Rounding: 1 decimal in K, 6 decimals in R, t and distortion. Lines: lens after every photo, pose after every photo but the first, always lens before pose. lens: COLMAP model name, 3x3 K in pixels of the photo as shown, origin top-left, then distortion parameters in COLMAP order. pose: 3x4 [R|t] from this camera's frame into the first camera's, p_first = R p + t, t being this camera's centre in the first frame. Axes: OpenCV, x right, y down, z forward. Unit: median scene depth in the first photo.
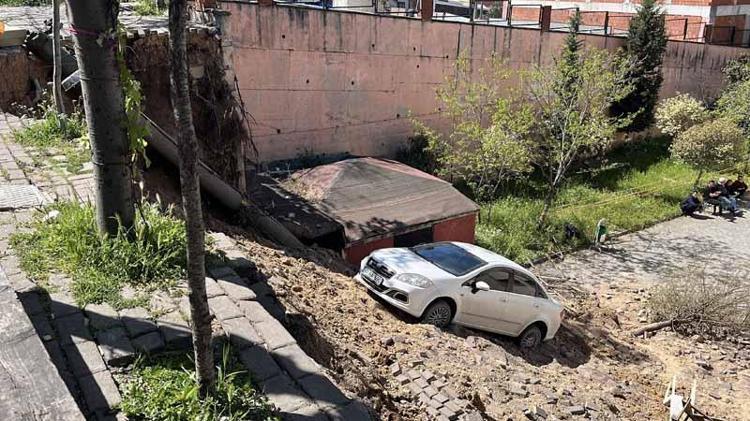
lens RADIAL K [[652.3, 0, 375.0], [0, 652.3, 210.5], [0, 0, 1]] dist [0.032050, -0.005007]
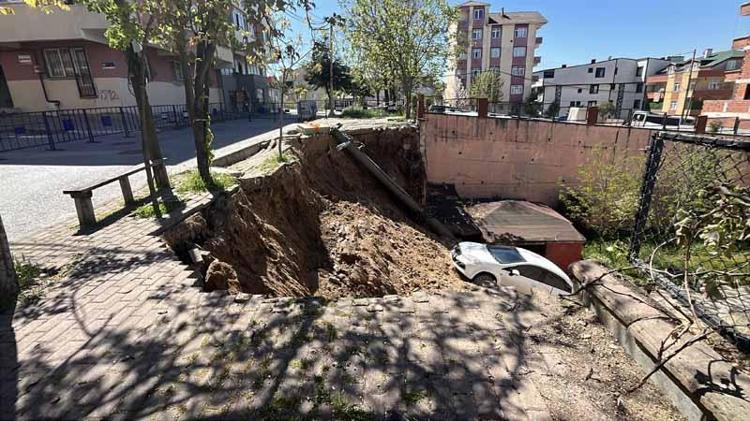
lens RADIAL K [[349.3, 0, 375.0], [0, 349.3, 210.5], [0, 0, 1]] dist [-0.021031, 0.000429]
pose [[0.800933, 0.133784, -0.583616, 0.233573], [-0.163792, 0.986494, 0.001355, 0.008231], [0.575915, 0.094506, 0.812028, 0.013839]]
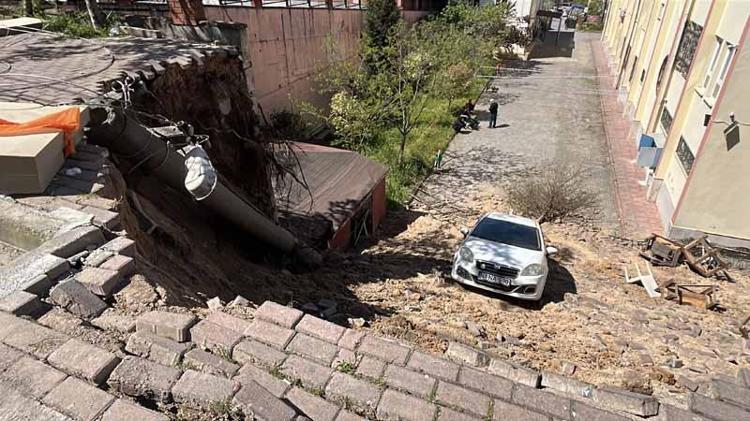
lens RADIAL K [[440.3, 0, 372.8], [0, 440.3, 209.4], [0, 0, 1]] dist [-0.002287, -0.002400]
pose [[0.832777, -0.290626, 0.471189, -0.273691], [0.206573, 0.952780, 0.222570, -0.118776], [-0.513624, -0.088016, 0.853489, 0.306331]]
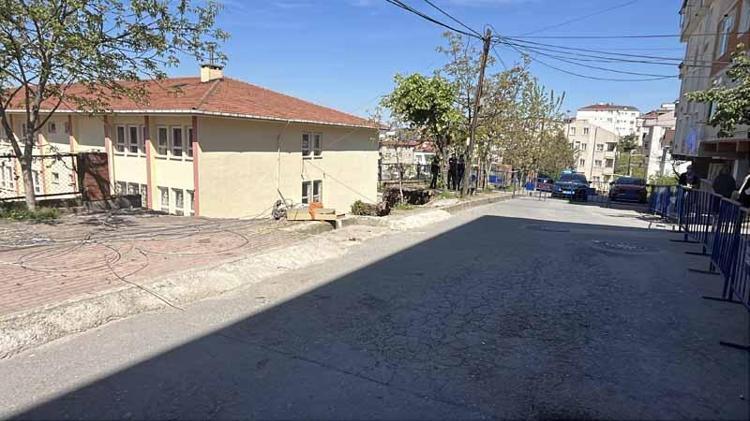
lens RADIAL K [[440.3, 0, 372.8], [0, 440.3, 209.4], [0, 0, 1]] dist [-0.002287, -0.002400]
pose [[-0.444501, -0.162550, 0.880907, -0.800808], [0.267545, 0.914420, 0.303735, -0.279416], [-0.854891, 0.370692, -0.362971, 0.630154]]
